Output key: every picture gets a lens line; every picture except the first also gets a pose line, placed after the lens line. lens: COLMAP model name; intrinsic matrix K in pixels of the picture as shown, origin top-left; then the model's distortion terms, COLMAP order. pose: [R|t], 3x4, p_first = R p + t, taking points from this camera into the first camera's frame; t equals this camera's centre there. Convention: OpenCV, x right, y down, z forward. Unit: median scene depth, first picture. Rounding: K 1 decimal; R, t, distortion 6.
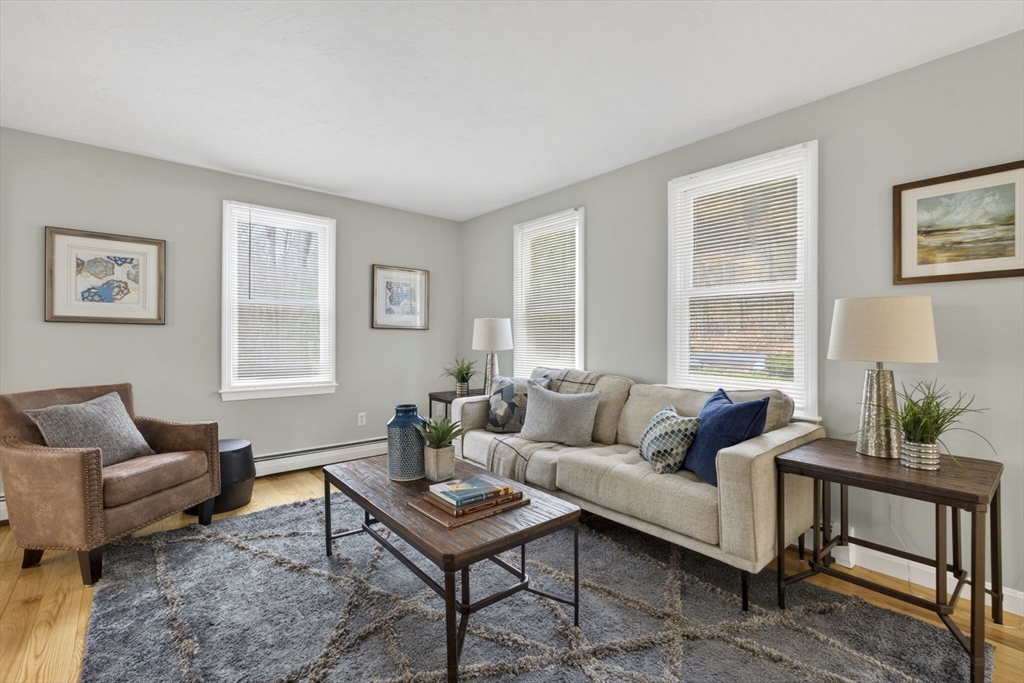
lens RADIAL K [[461.8, 0, 512.4], [0, 461.8, 342.3], [0, 0, 1]] dist [0.003529, -0.001956]
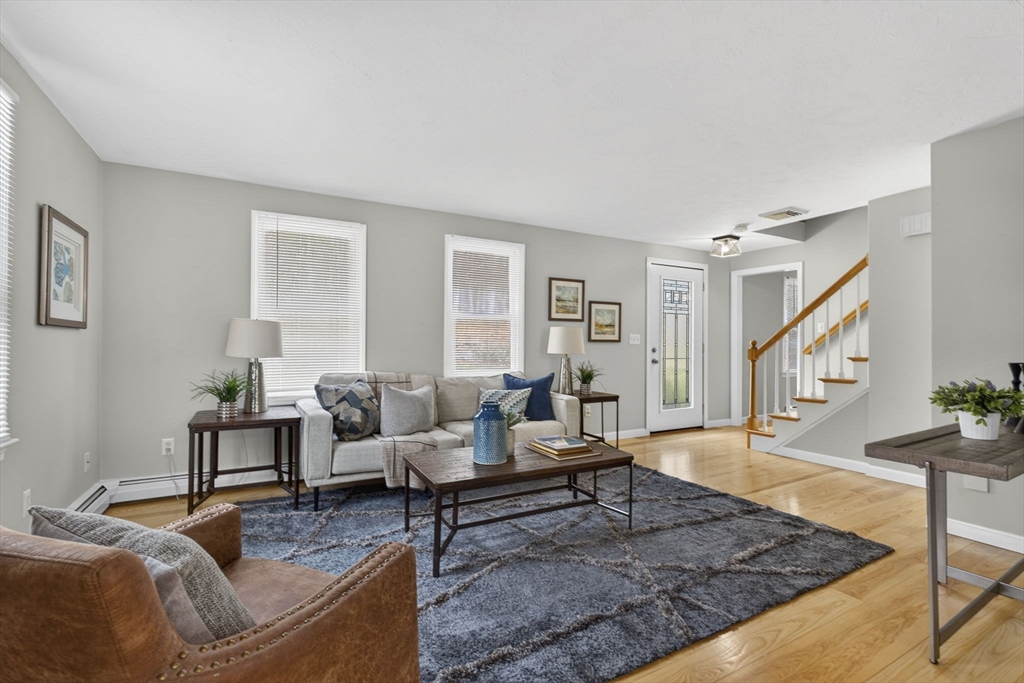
lens RADIAL K [[461.8, 0, 511.6], [0, 461.8, 338.6], [0, 0, 1]] dist [0.003529, -0.001956]
pose [[0.213965, 0.007934, 0.976809, -1.177456], [-0.000544, 0.999968, -0.008003, -0.017010], [-0.976841, 0.001181, 0.213963, 0.587703]]
